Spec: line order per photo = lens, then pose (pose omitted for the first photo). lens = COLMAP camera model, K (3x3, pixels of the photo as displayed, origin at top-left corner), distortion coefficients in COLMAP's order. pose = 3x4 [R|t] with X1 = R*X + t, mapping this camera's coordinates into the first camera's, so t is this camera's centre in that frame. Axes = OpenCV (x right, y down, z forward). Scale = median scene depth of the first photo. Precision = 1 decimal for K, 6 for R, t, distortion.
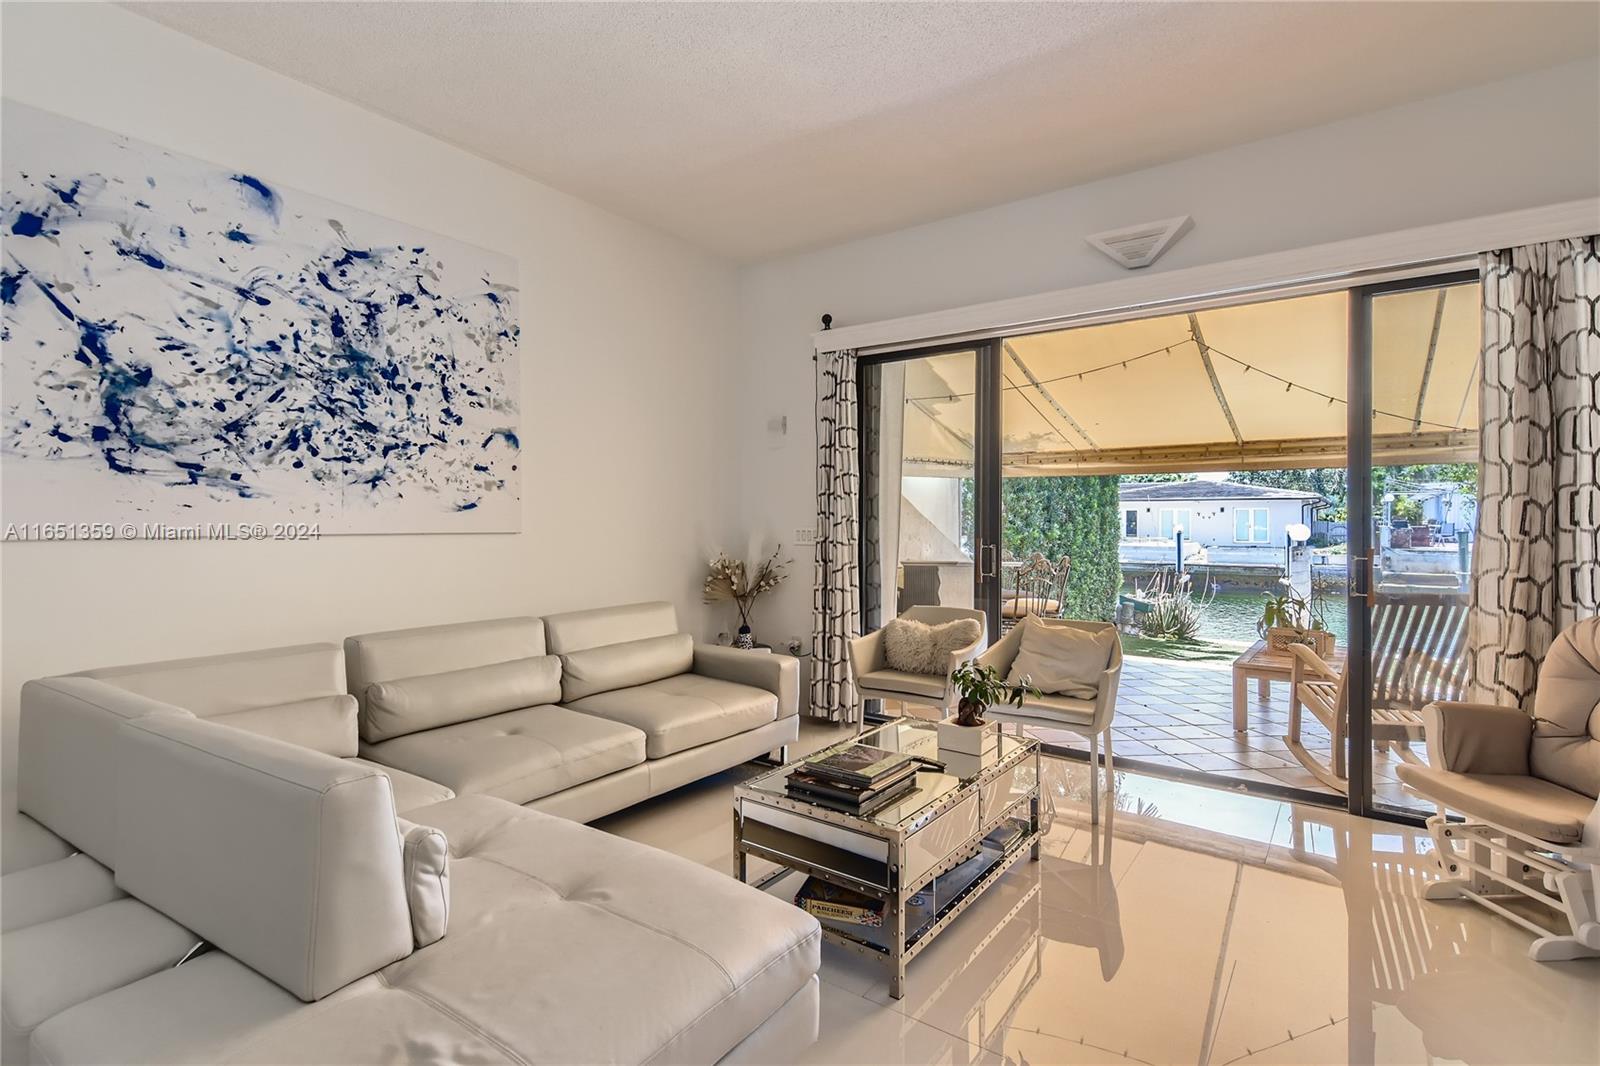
lens RADIAL K [[772.1, 0, 803.8], [0, 772.1, 520.6], [0, 0, 1]] dist [0.028819, -0.010848]
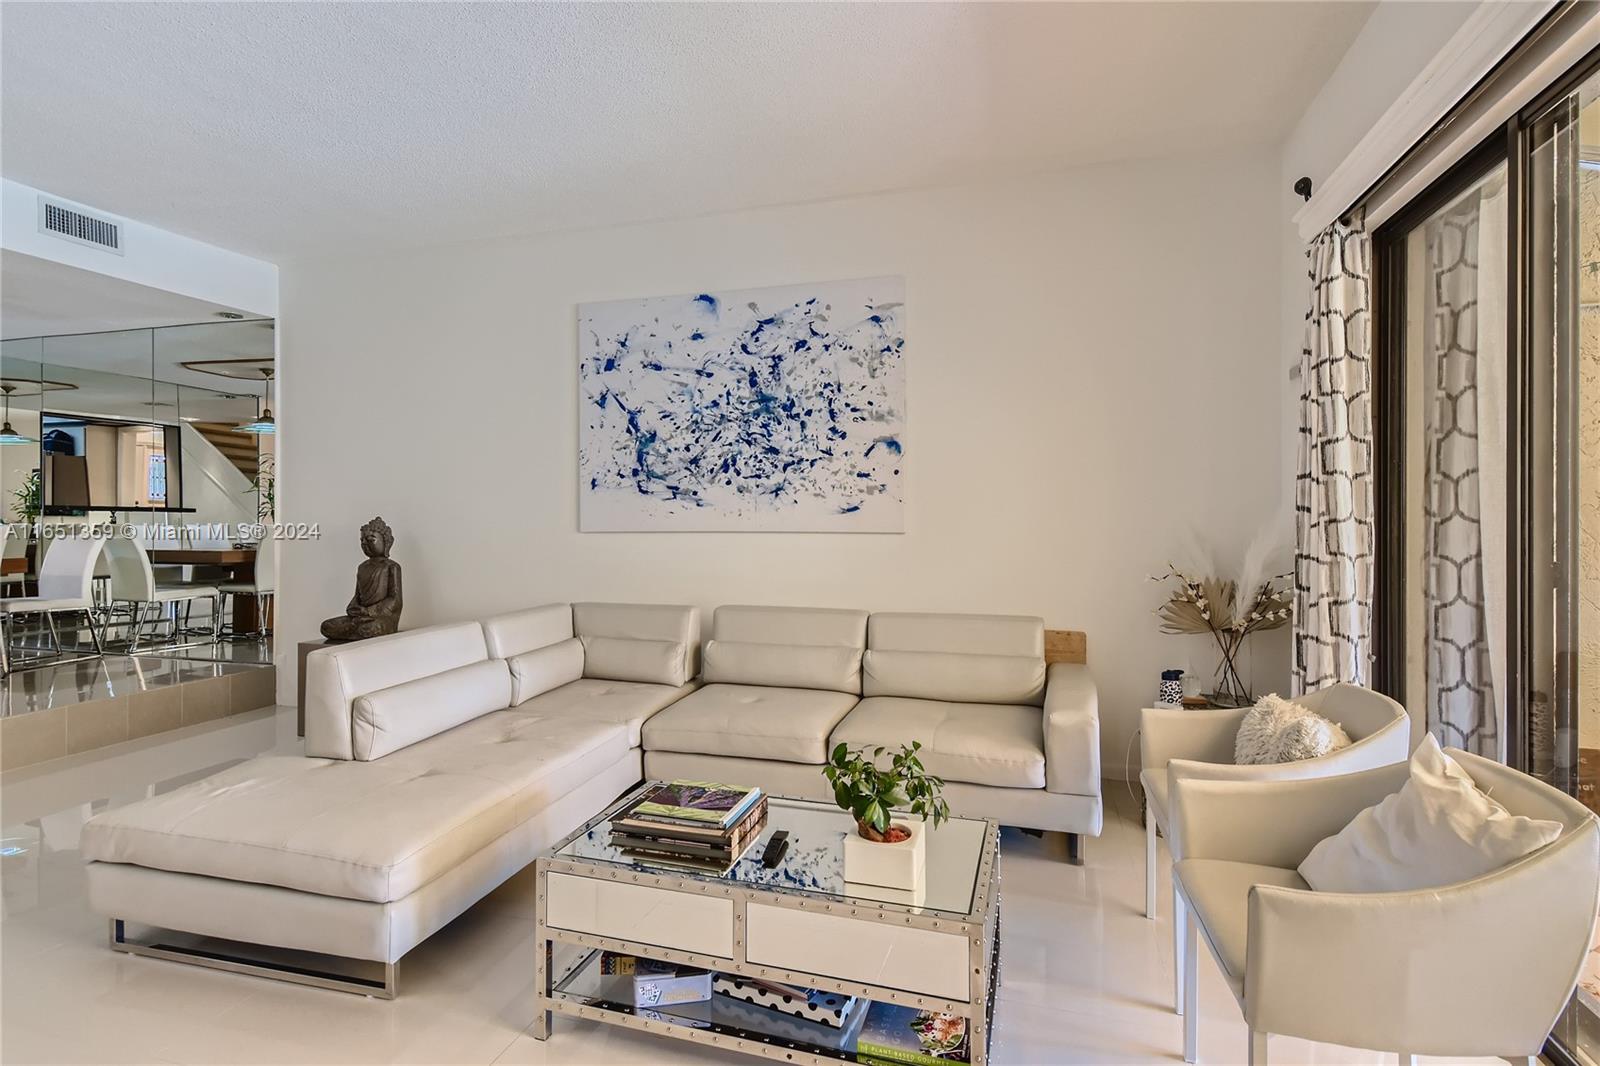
lens RADIAL K [[772.1, 0, 804.8], [0, 772.1, 518.6], [0, 0, 1]] dist [0.028819, -0.010848]
pose [[0.324678, -0.008357, -0.945788, 0.706567], [-0.002048, 0.999952, -0.009539, 0.006909], [0.945823, 0.005034, 0.324645, 0.646294]]
